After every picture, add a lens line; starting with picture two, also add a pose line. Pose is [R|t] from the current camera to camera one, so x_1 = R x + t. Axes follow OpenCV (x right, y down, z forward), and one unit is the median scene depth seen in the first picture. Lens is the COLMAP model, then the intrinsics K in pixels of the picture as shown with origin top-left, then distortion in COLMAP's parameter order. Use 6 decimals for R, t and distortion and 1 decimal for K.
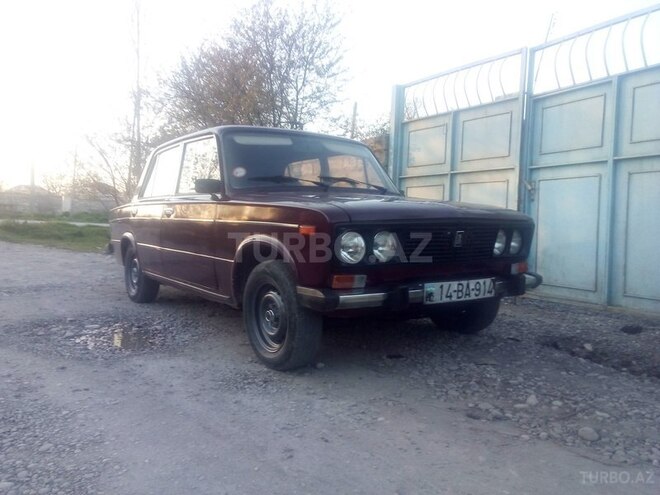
lens RADIAL K [[529.3, 0, 330.0], [0, 529.3, 247.5], [0, 0, 1]] dist [0.028693, -0.011719]
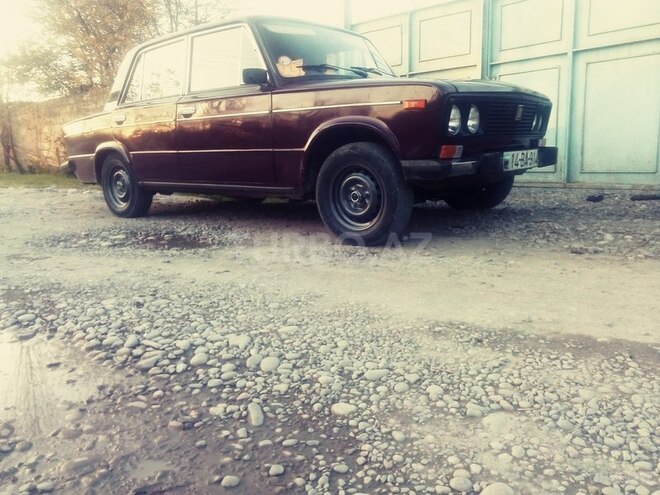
lens RADIAL K [[529.3, 0, 330.0], [0, 529.3, 247.5], [0, 0, 1]] dist [0.028693, -0.011719]
pose [[0.968480, -0.098625, 0.228734, -0.416559], [0.066180, 0.987153, 0.145428, 0.072735], [-0.240138, -0.125707, 0.962565, -0.016126]]
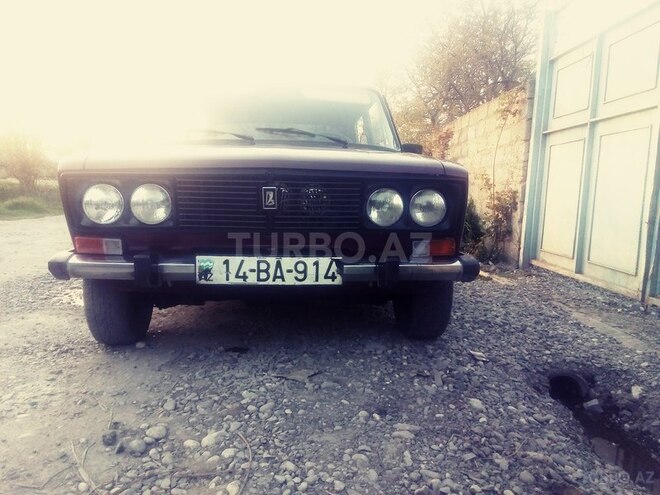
lens RADIAL K [[529.3, 0, 330.0], [0, 529.3, 247.5], [0, 0, 1]] dist [0.028693, -0.011719]
pose [[0.850573, 0.057443, -0.522711, 0.671732], [-0.035303, 0.998011, 0.052228, 0.009482], [0.524671, -0.025971, 0.850909, 0.424612]]
